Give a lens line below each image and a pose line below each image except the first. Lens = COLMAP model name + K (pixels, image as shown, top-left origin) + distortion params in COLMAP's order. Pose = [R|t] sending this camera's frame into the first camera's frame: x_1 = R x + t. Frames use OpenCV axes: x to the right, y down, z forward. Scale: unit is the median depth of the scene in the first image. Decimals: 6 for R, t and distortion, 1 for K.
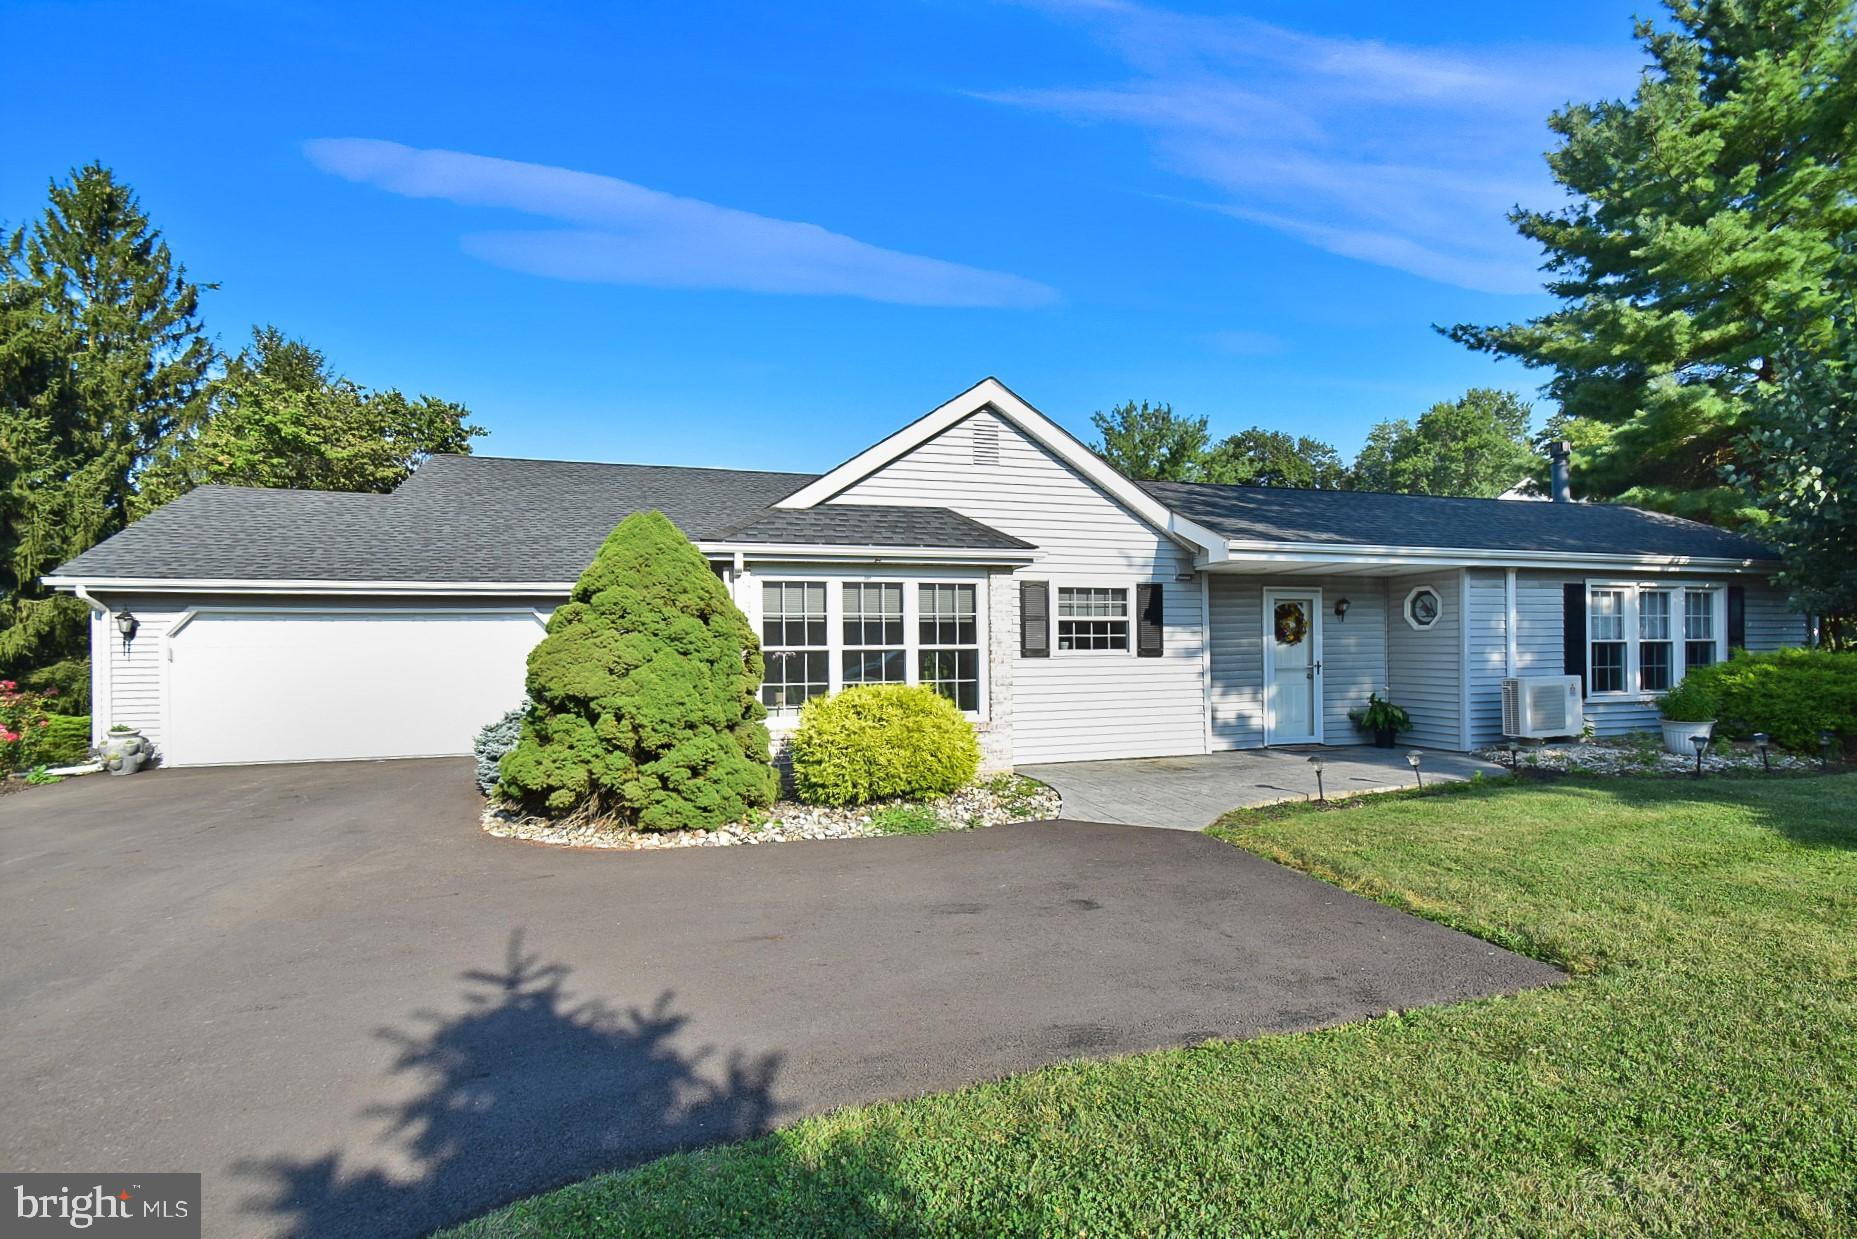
lens RADIAL K [[819.4, 0, 931.5], [0, 819.4, 626.0], [0, 0, 1]] dist [0.000982, -0.009584]
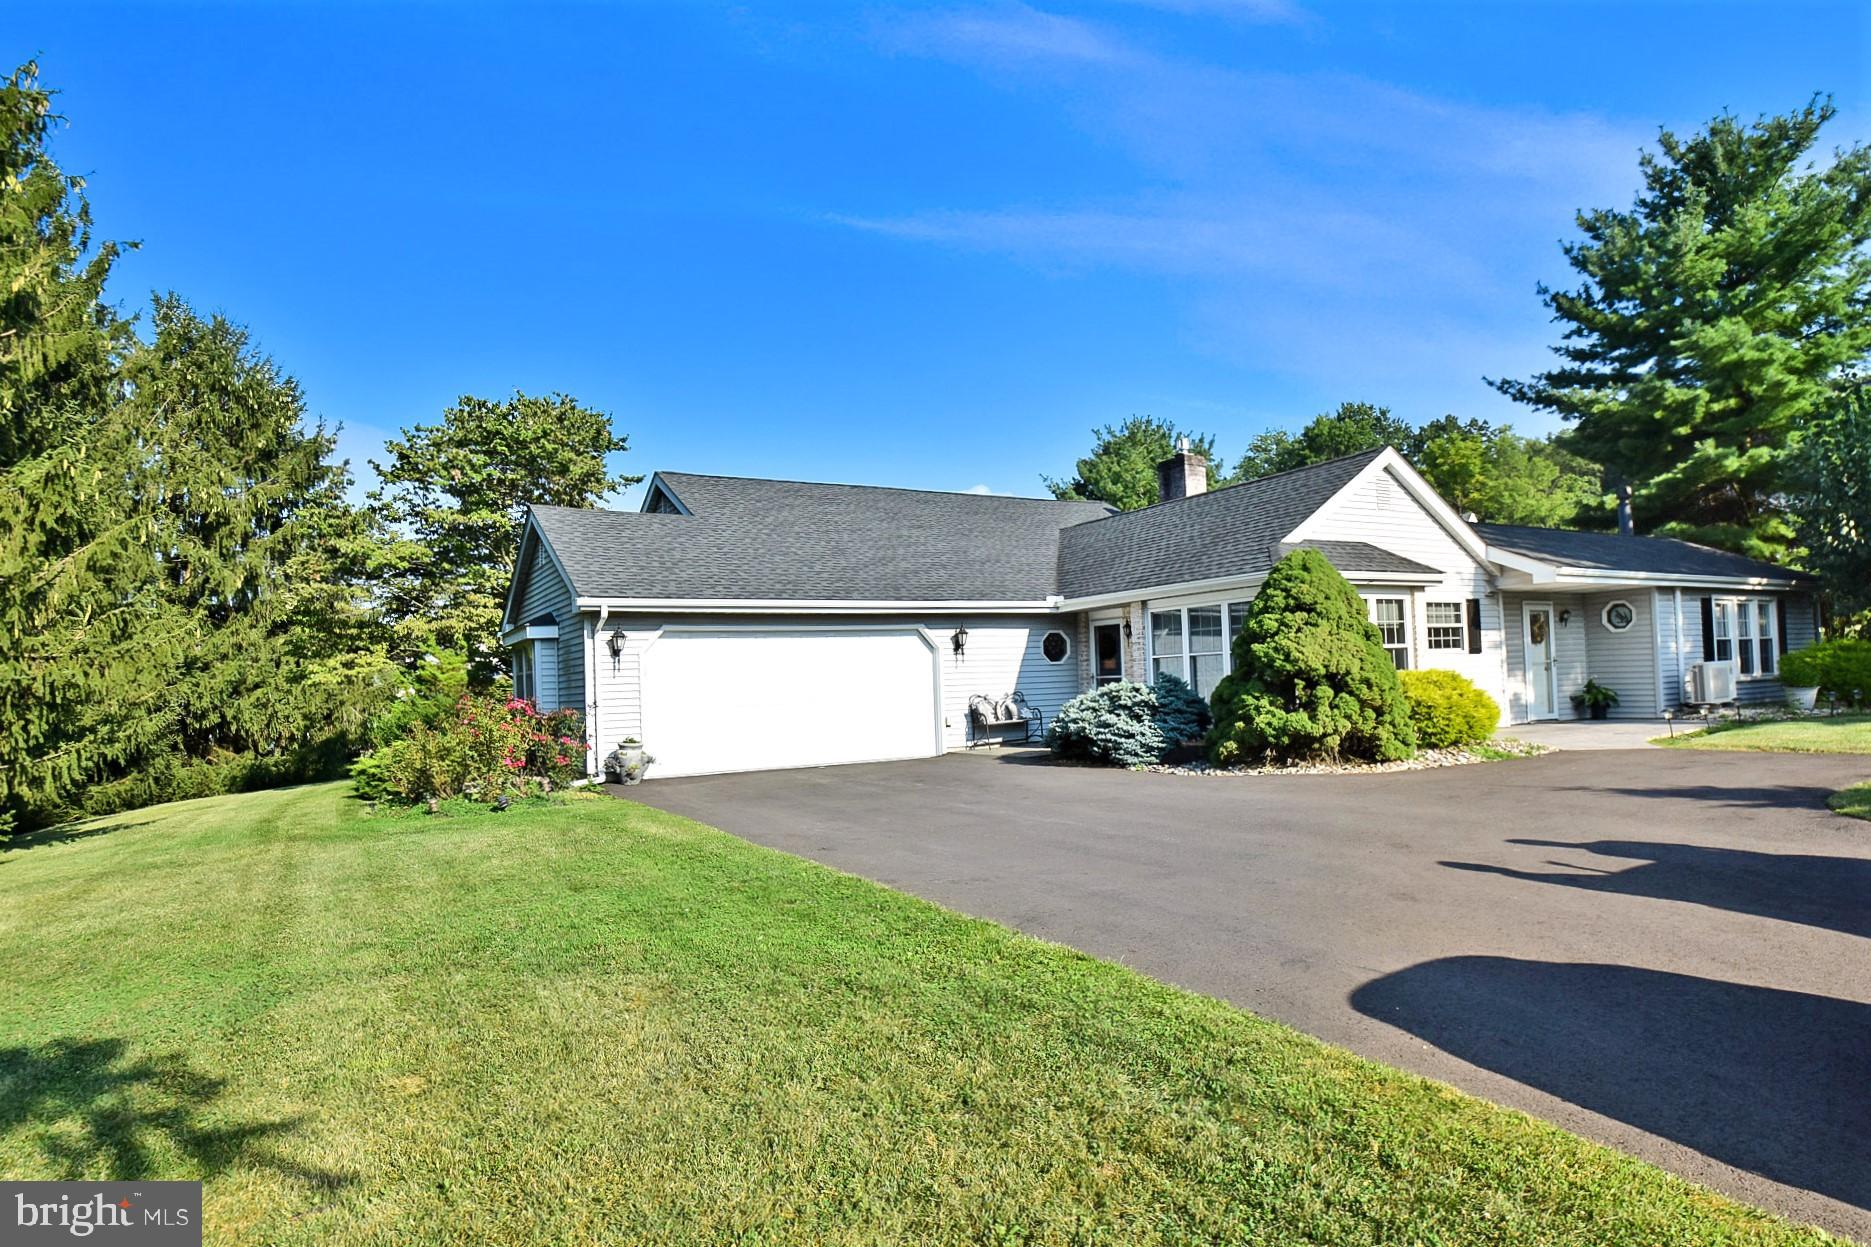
lens RADIAL K [[990.0, 0, 935.5], [0, 990.0, 623.5], [0, 0, 1]] dist [0.000690, -0.023255]
pose [[0.974785, -0.010430, 0.222904, -0.872154], [0.017760, 0.999365, -0.030904, 0.020717], [-0.222440, 0.034084, 0.974350, -0.344339]]
